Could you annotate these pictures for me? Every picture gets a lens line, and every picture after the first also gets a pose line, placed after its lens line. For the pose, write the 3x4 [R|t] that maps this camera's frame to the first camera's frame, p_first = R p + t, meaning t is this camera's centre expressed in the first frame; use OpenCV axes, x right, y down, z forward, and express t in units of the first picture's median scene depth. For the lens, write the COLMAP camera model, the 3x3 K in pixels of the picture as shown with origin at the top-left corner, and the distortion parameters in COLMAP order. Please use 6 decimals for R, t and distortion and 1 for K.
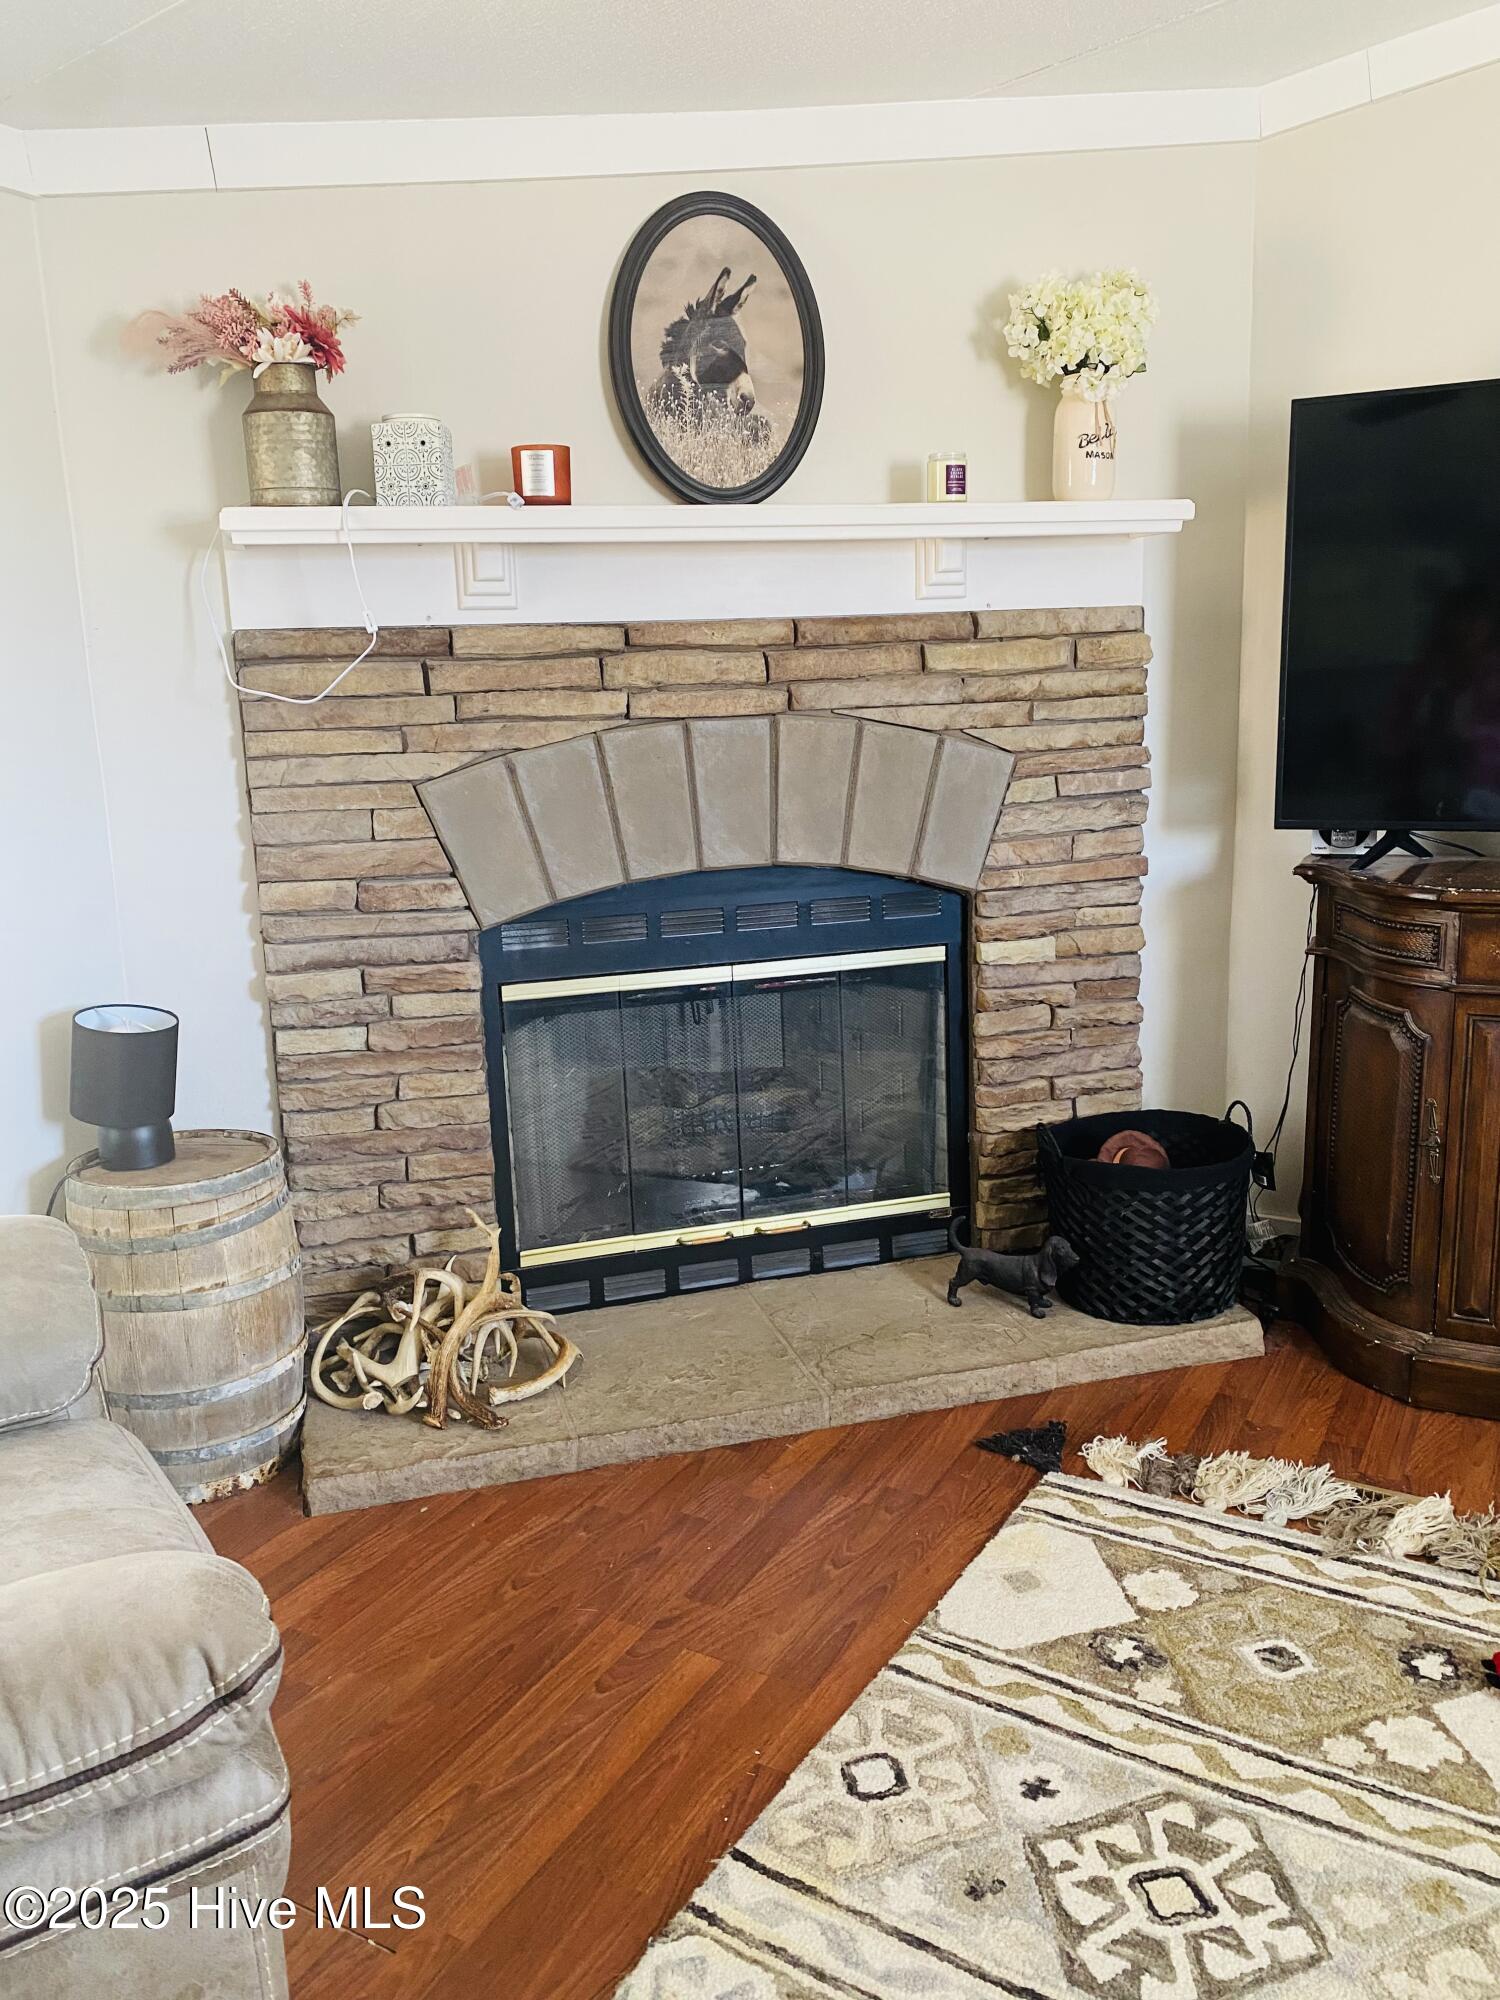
lens RADIAL K [[1567.9, 0, 751.3], [0, 1567.9, 1010.2], [0, 0, 1]] dist [0.011476, 0.001490]
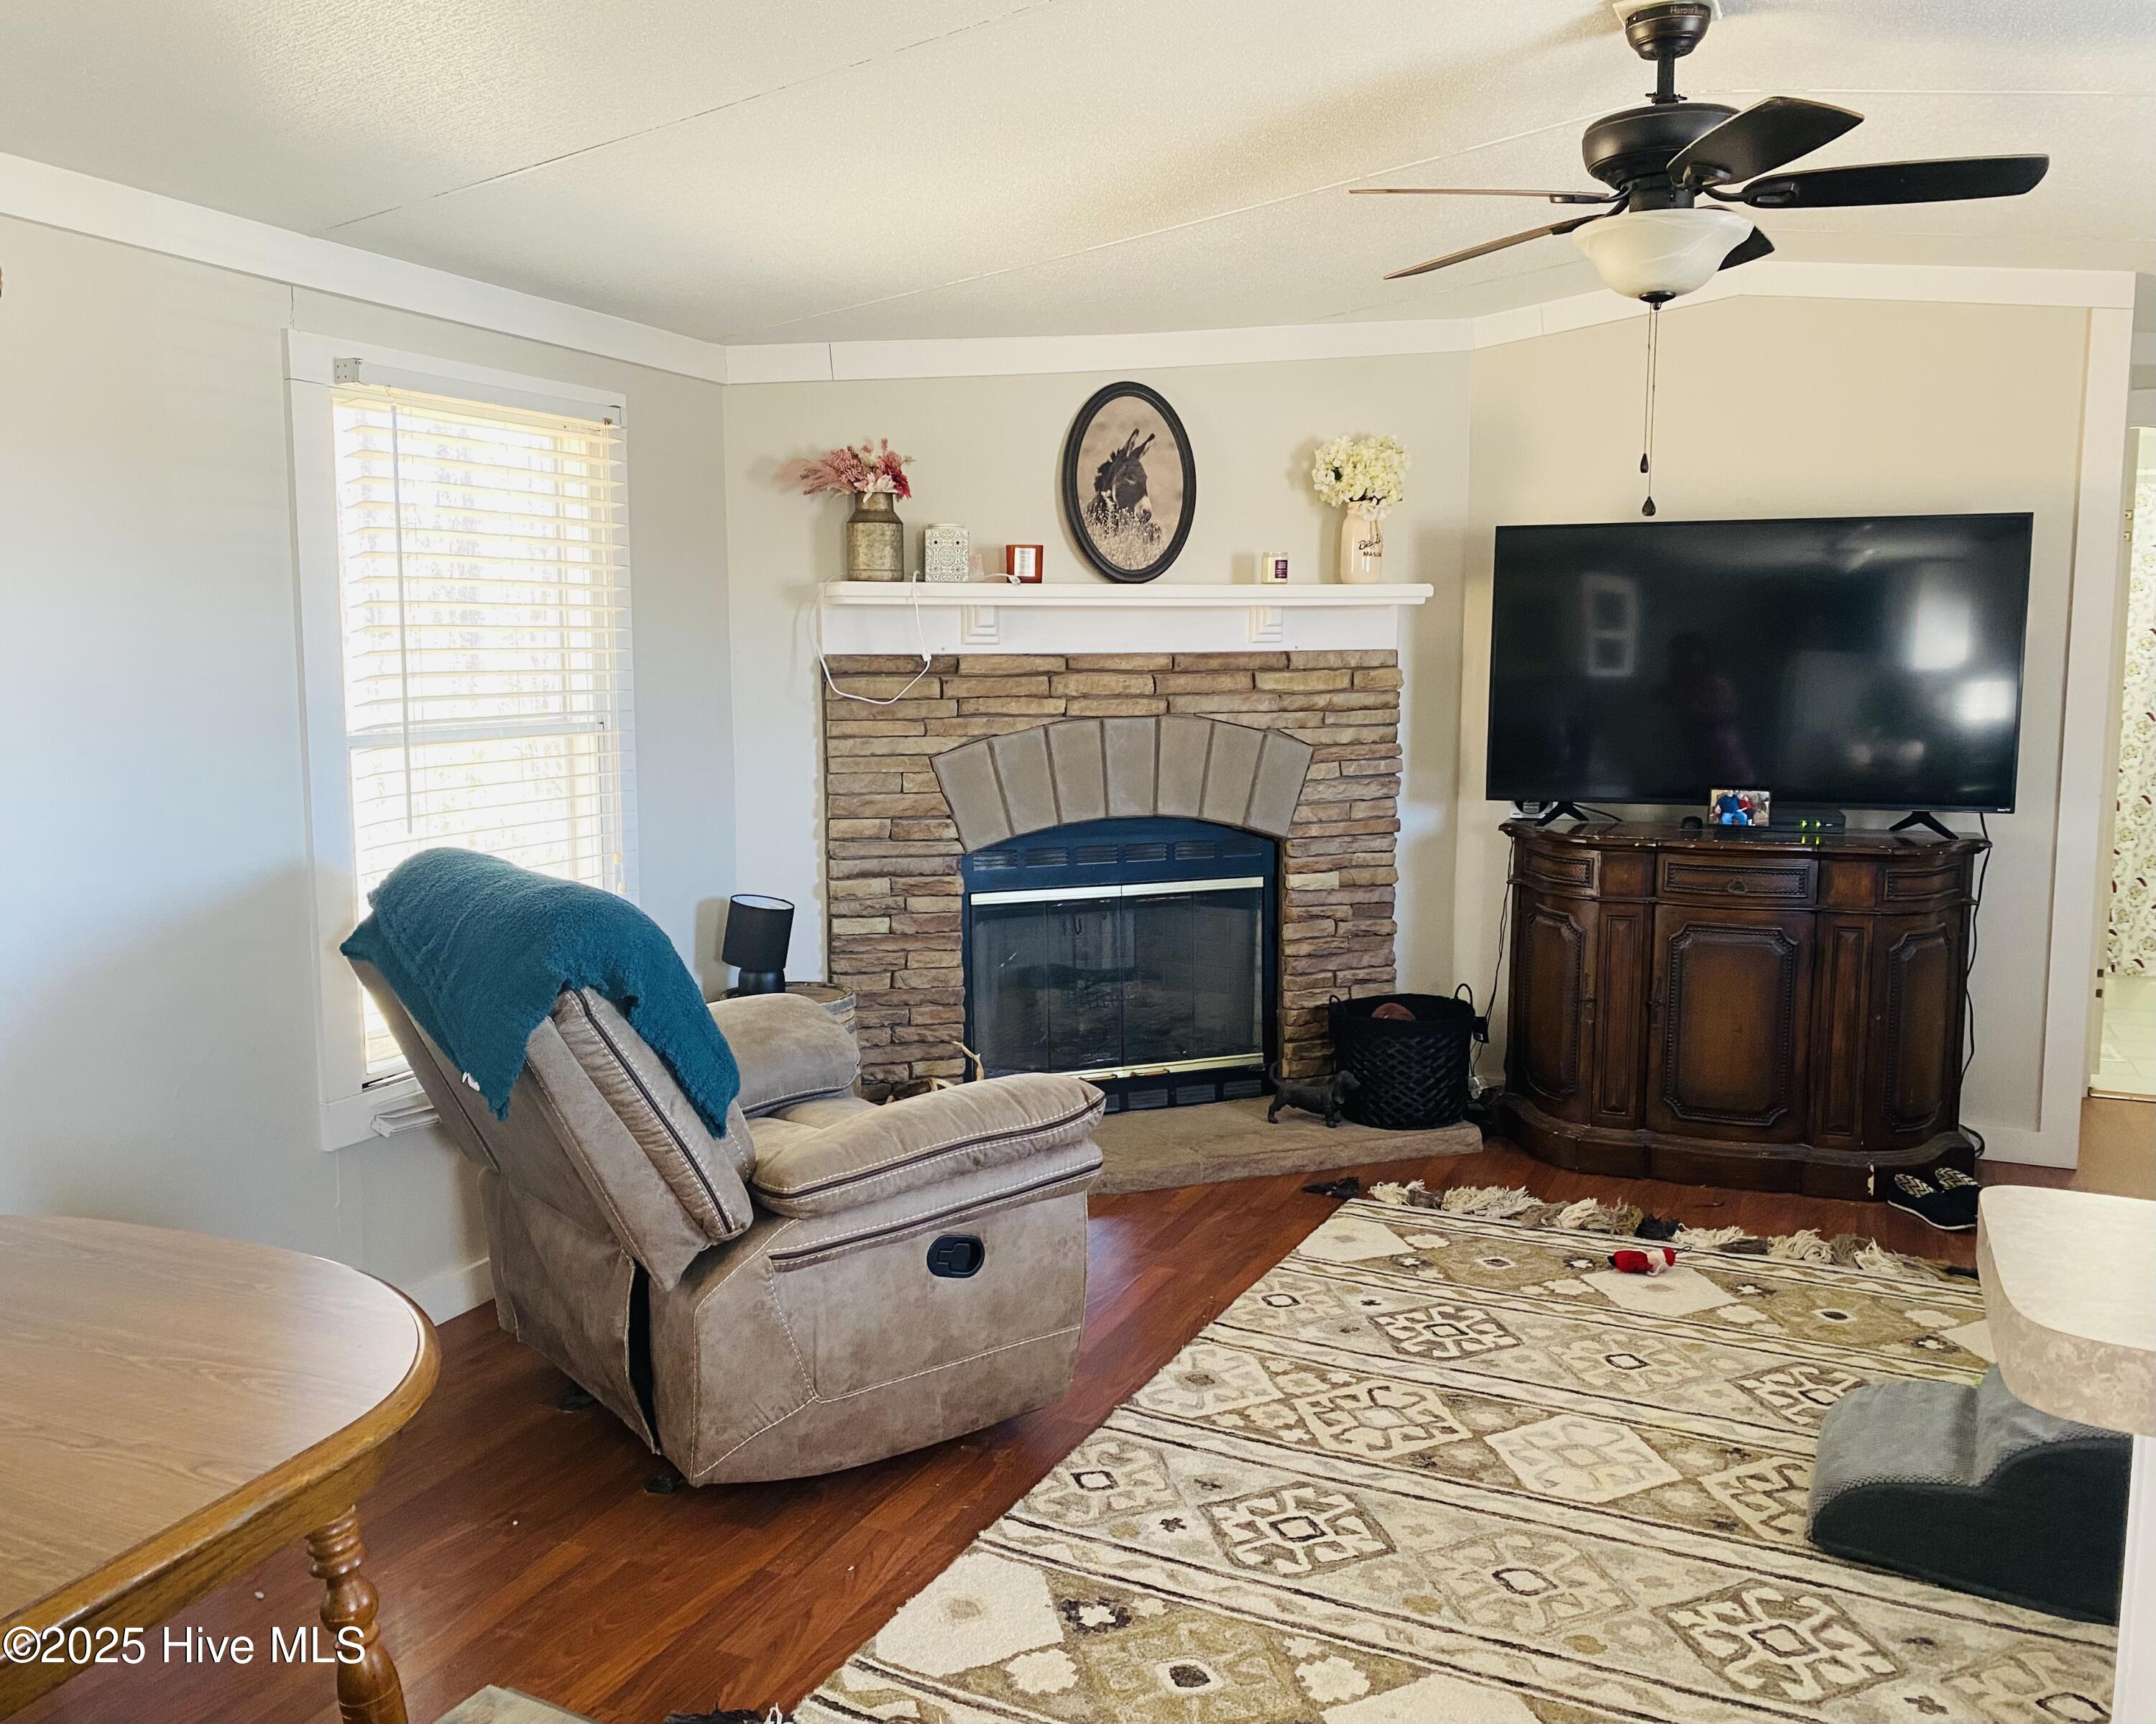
lens RADIAL K [[1792.9, 0, 1030.4], [0, 1792.9, 888.2], [0, 0, 1]] dist [0.034461, -0.003191]
pose [[0.996671, 0.018578, 0.079390, -0.248154], [-0.012017, 0.996532, -0.082333, 0.121096], [-0.080644, 0.081105, 0.993438, -0.698871]]
